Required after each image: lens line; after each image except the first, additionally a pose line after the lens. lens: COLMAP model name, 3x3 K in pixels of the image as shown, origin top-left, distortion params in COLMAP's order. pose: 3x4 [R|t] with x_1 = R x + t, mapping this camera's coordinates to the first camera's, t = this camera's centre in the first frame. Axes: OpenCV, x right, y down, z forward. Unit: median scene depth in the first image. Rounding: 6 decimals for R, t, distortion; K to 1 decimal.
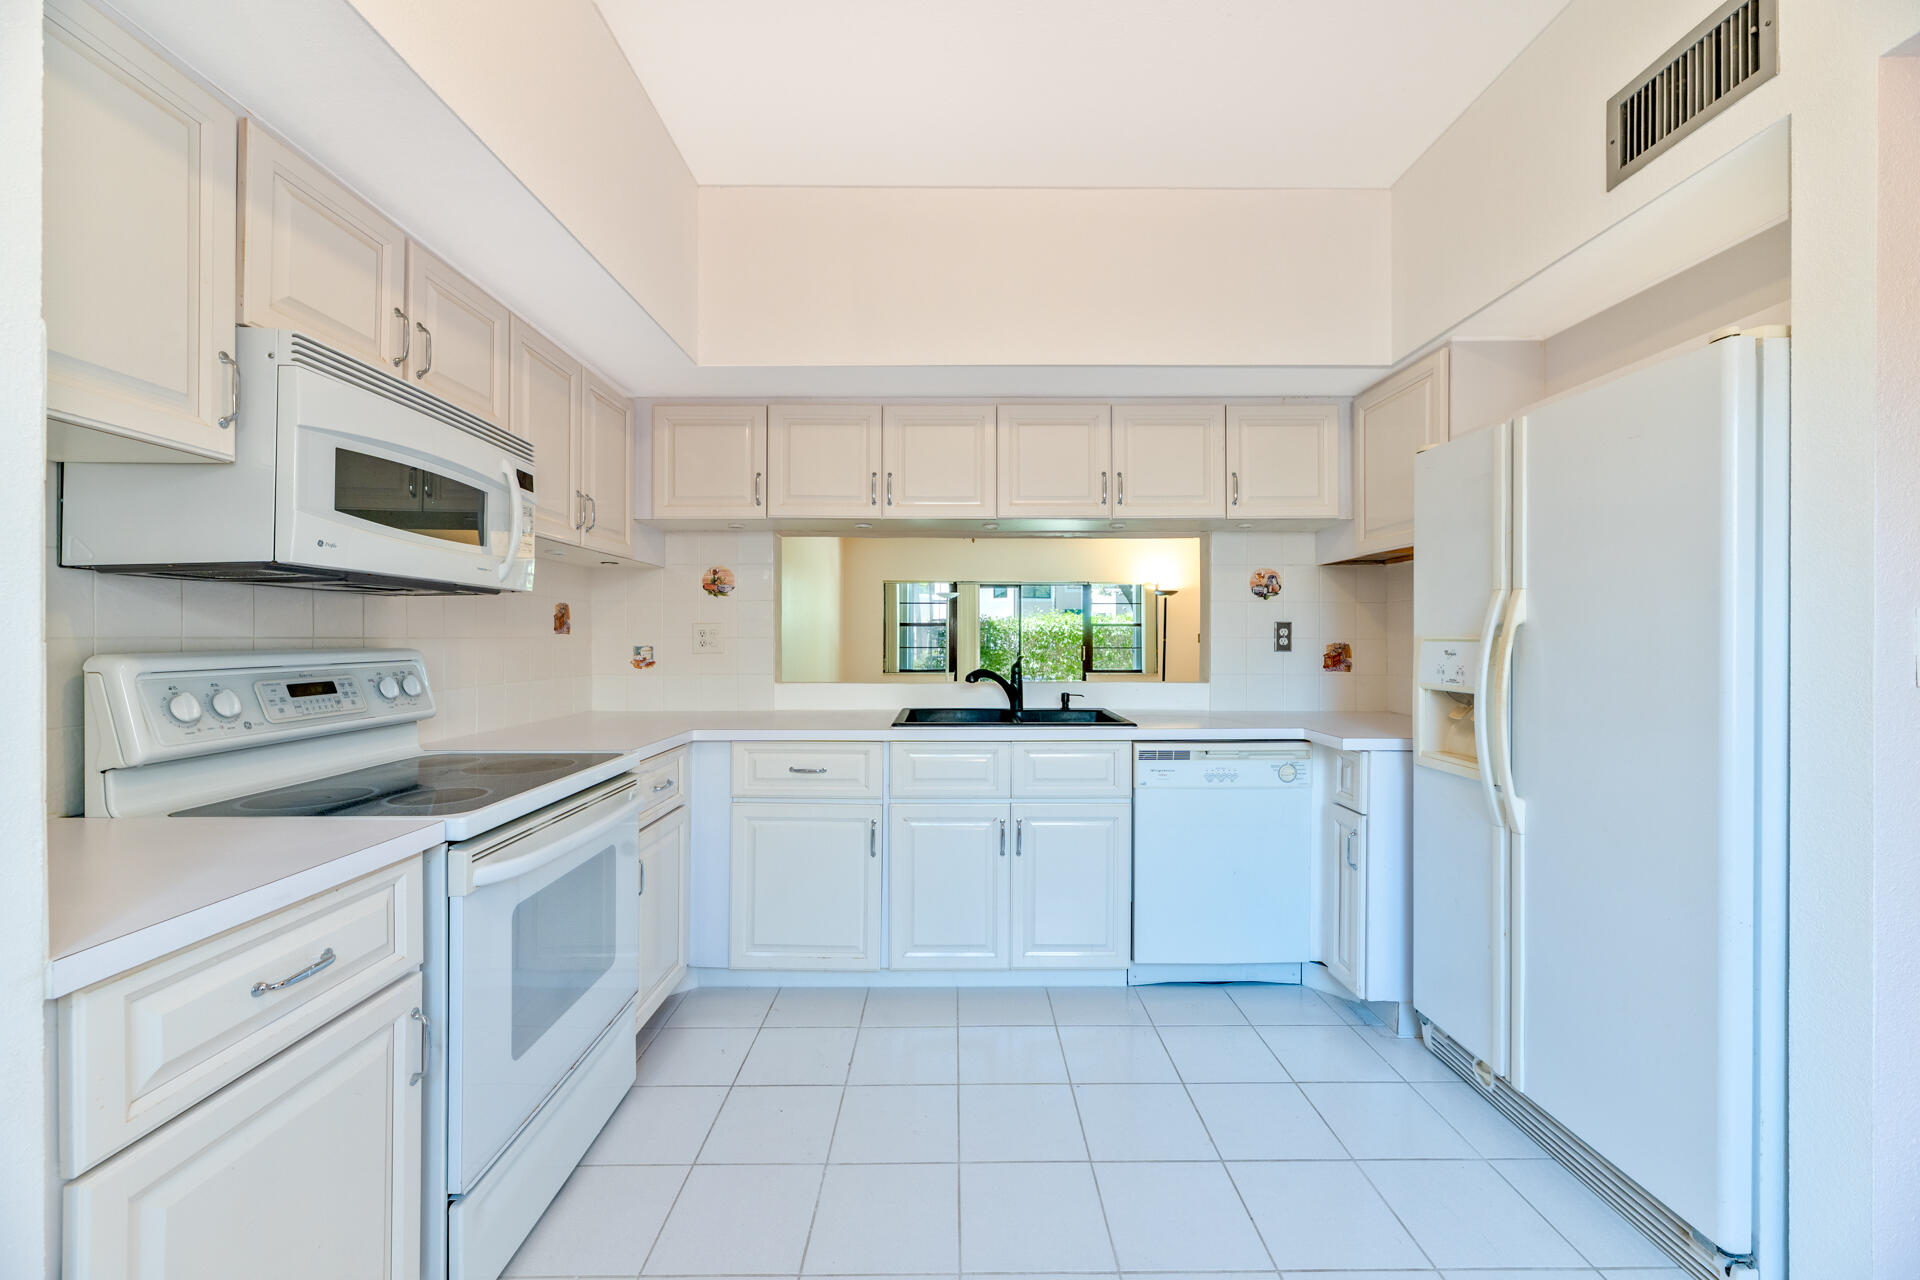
lens RADIAL K [[774.6, 0, 964.2], [0, 774.6, 635.7], [0, 0, 1]] dist [0.001059, 0.000021]
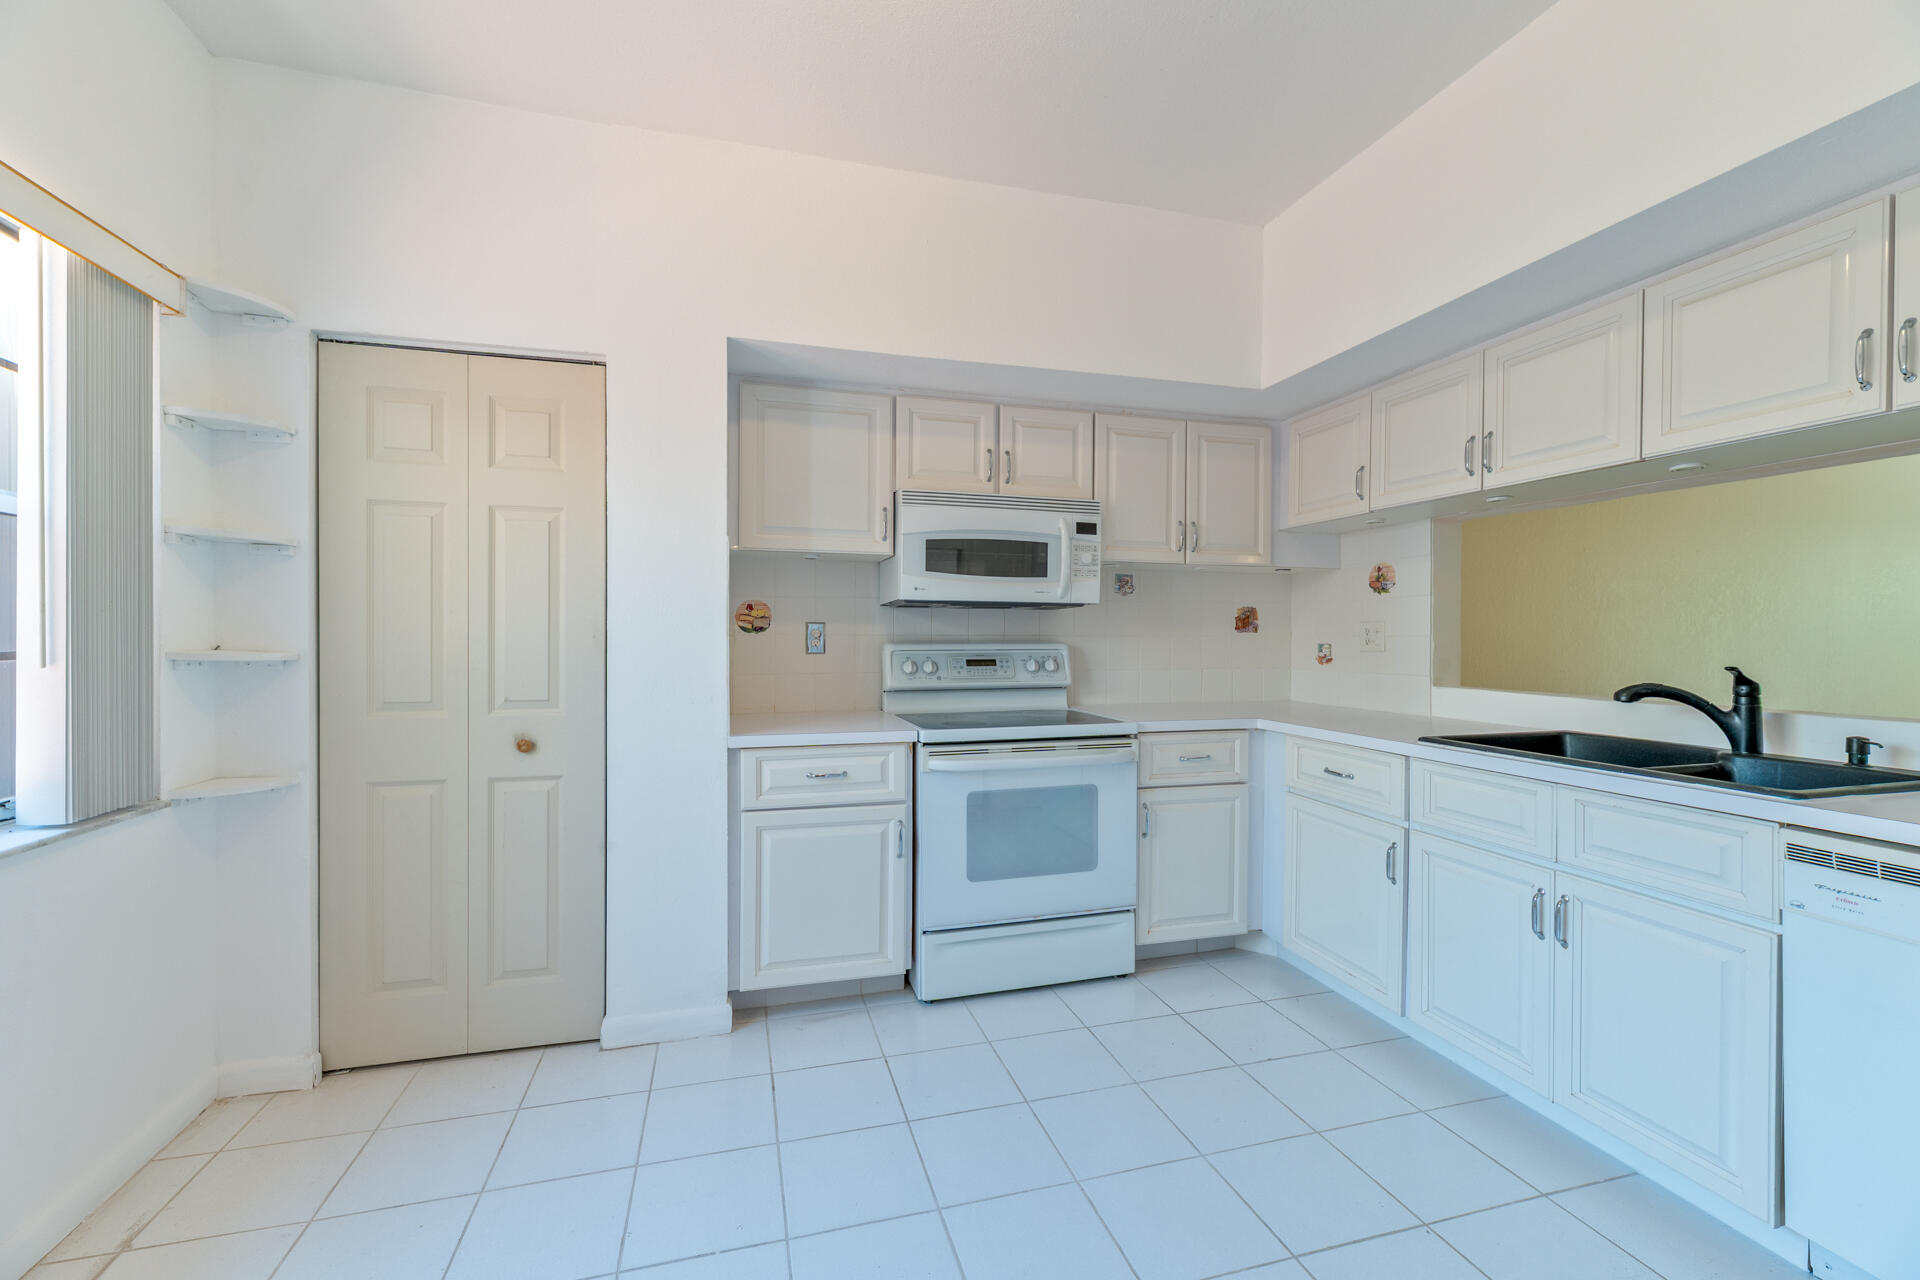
lens RADIAL K [[774.6, 0, 965.4], [0, 774.6, 631.5], [0, 0, 1]] dist [0.001059, 0.000021]
pose [[0.284266, -0.001994, -0.958743, 0.602220], [-0.000005, 0.999998, -0.002081, -0.001290], [0.958745, 0.000596, 0.284265, 0.283691]]
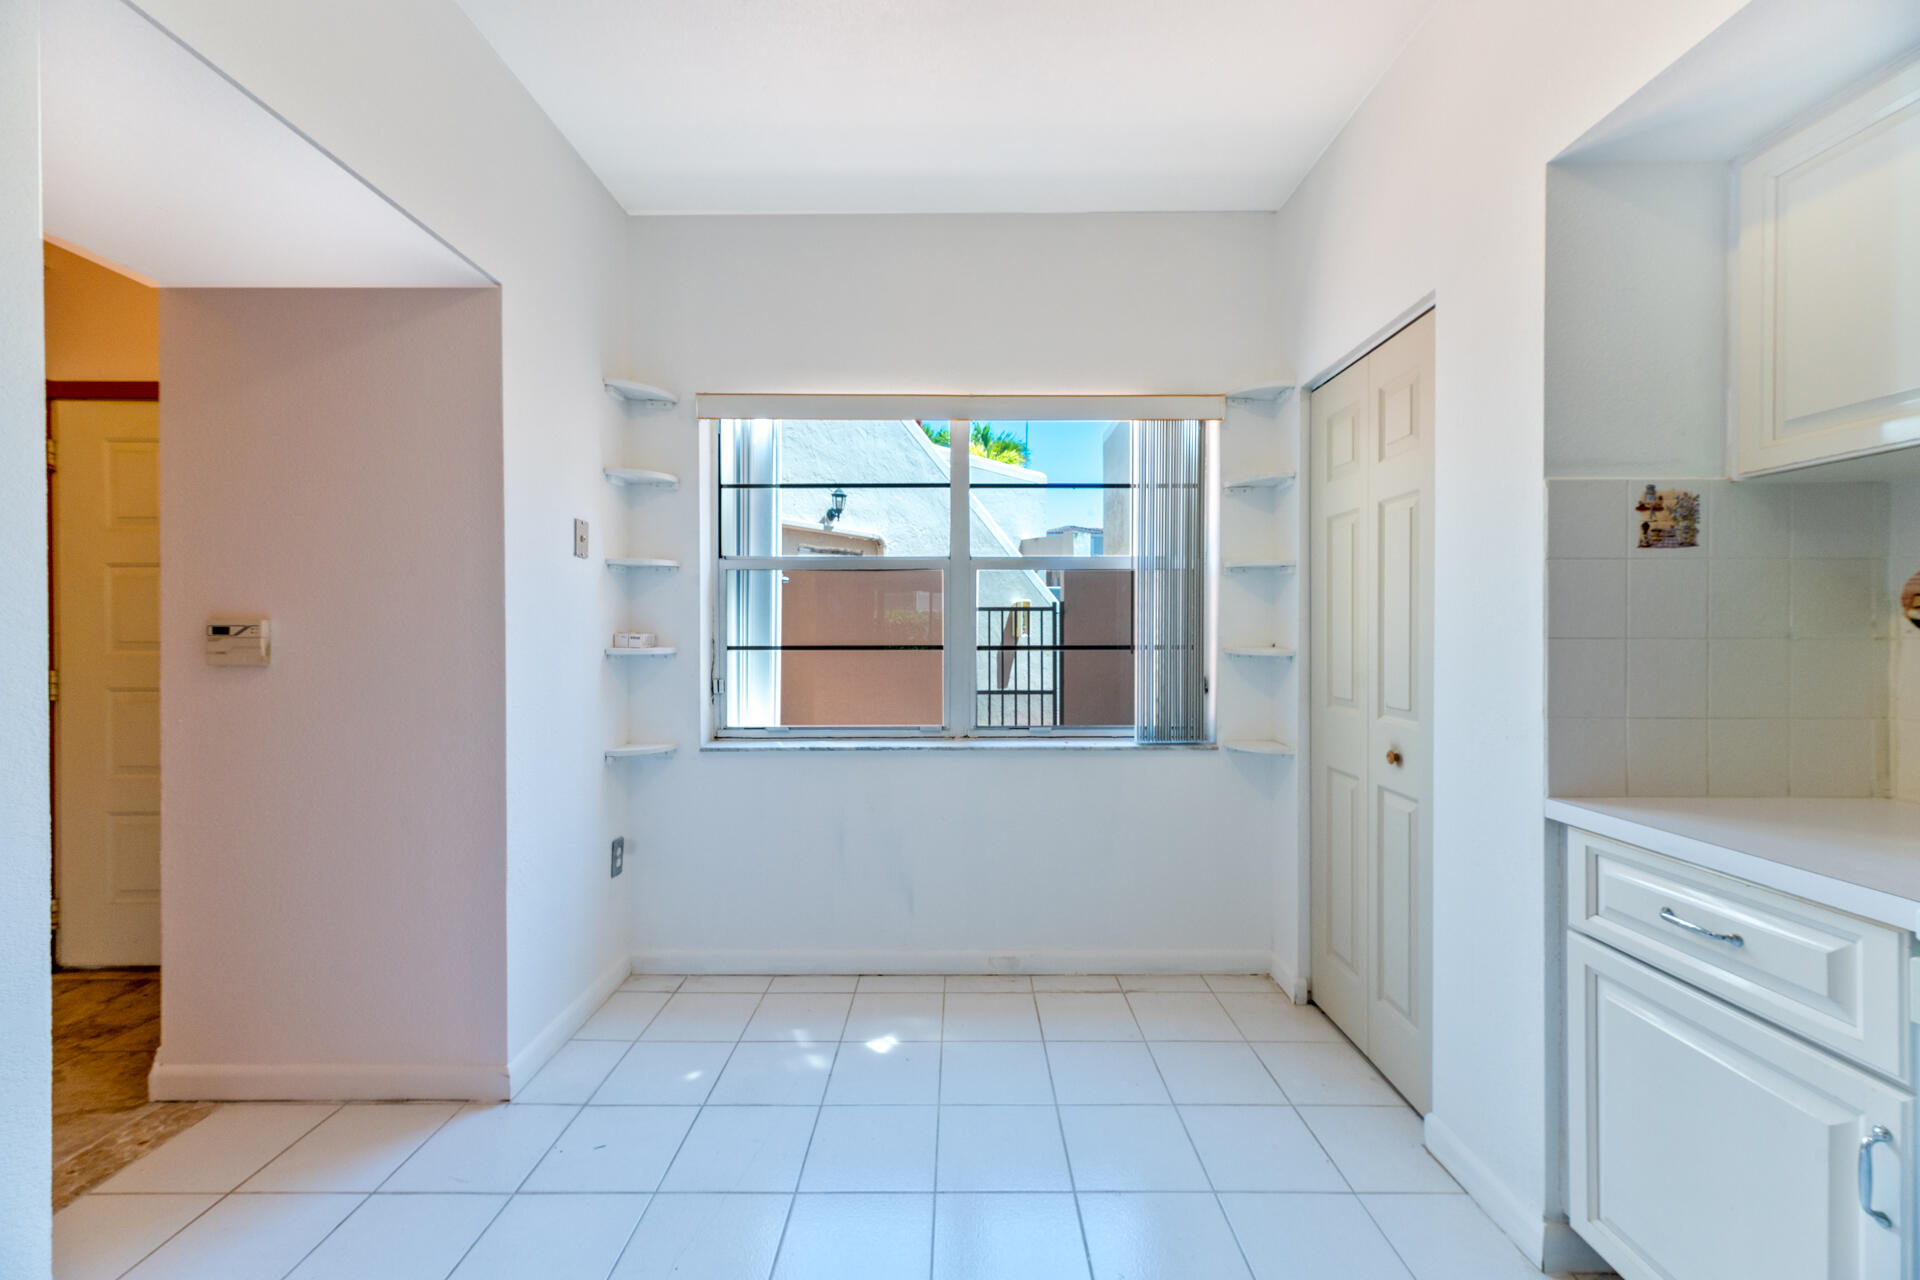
lens RADIAL K [[774.6, 0, 948.1], [0, 774.6, 638.2], [0, 0, 1]] dist [0.001059, 0.000021]
pose [[-0.999947, -0.000311, -0.010272, 0.104677], [-0.000341, 0.999996, 0.002933, 0.000224], [0.010271, 0.002936, -0.999943, 0.836954]]
